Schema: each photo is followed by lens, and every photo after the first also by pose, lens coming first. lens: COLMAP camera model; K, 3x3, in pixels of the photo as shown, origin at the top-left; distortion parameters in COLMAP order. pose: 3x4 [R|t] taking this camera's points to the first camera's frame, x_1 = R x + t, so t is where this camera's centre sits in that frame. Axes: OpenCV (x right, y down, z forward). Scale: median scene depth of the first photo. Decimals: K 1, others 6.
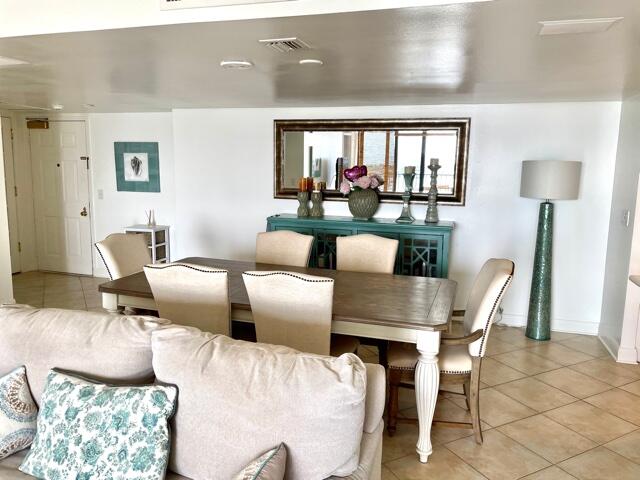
lens RADIAL K [[485.7, 0, 318.9], [0, 485.7, 232.3], [0, 0, 1]] dist [0.100092, -0.132422]
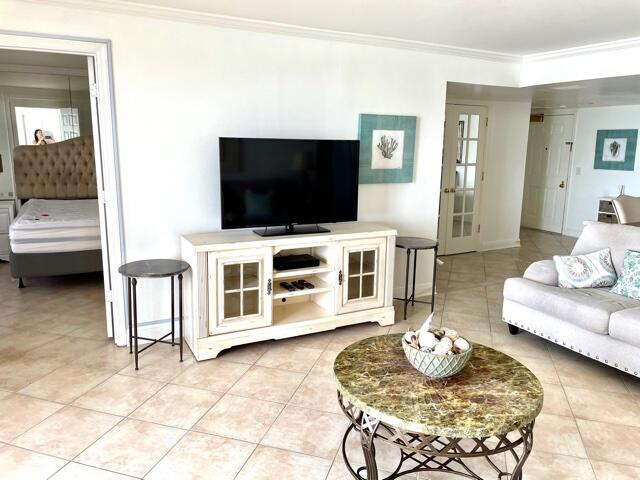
lens RADIAL K [[485.7, 0, 318.9], [0, 485.7, 232.3], [0, 0, 1]] dist [0.100092, -0.132422]
pose [[0.712521, 0.118288, -0.691609, -0.019918], [-0.095546, 0.992863, 0.071377, 0.074258], [0.695115, 0.015222, 0.718737, -0.547255]]
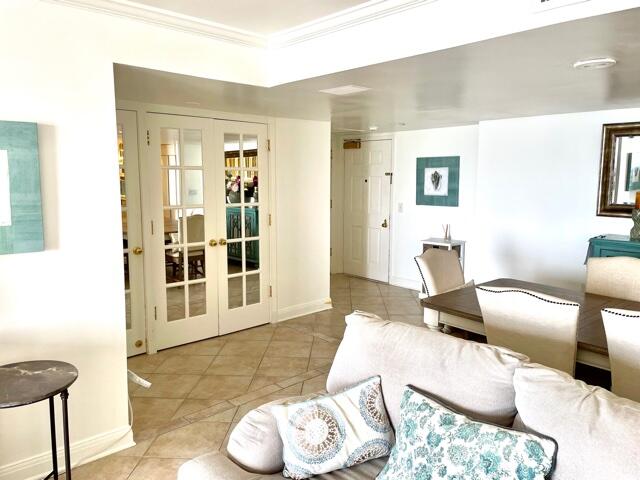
lens RADIAL K [[485.7, 0, 318.9], [0, 485.7, 232.3], [0, 0, 1]] dist [0.100092, -0.132422]
pose [[0.860238, 0.046043, -0.507809, -0.081775], [-0.058165, 0.998275, -0.008020, -0.007329], [0.506564, 0.036436, 0.861432, 0.012933]]
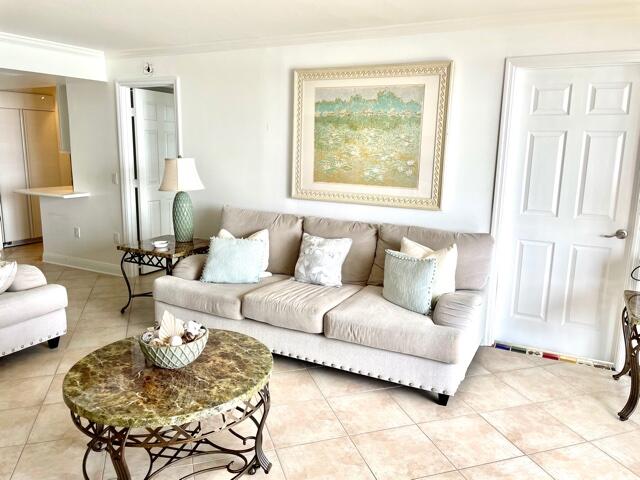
lens RADIAL K [[485.7, 0, 318.9], [0, 485.7, 232.3], [0, 0, 1]] dist [0.100092, -0.132422]
pose [[0.173328, -0.193962, 0.965576, -0.698177], [0.122353, 0.977060, 0.174306, 0.035390], [-0.977234, 0.087929, 0.193084, -0.363810]]
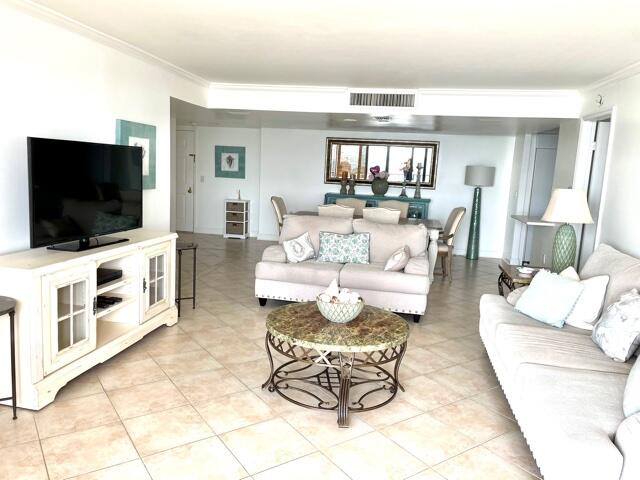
lens RADIAL K [[485.7, 0, 318.9], [0, 485.7, 232.3], [0, 0, 1]] dist [0.100092, -0.132422]
pose [[0.991773, 0.013168, 0.127328, -0.378960], [-0.013663, 0.999902, 0.003016, 0.111671], [-0.127276, -0.004731, 0.991856, -0.787881]]
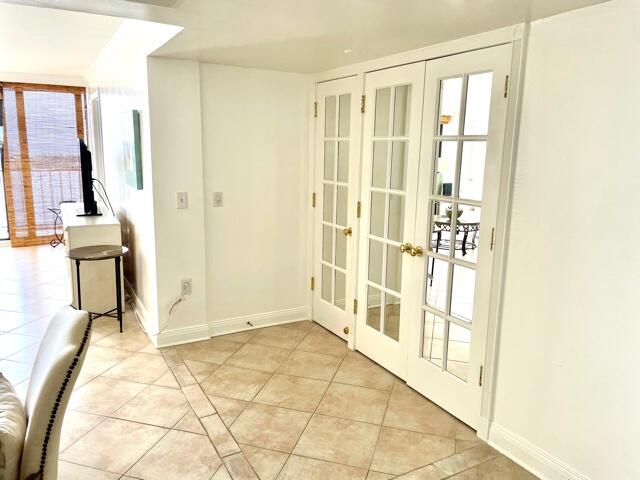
lens RADIAL K [[485.7, 0, 318.9], [0, 485.7, 232.3], [0, 0, 1]] dist [0.100092, -0.132422]
pose [[-0.688961, 0.090443, -0.719134, -0.155895], [-0.131823, 0.960000, 0.247027, -0.098194], [0.712710, 0.264990, -0.649480, 0.695214]]
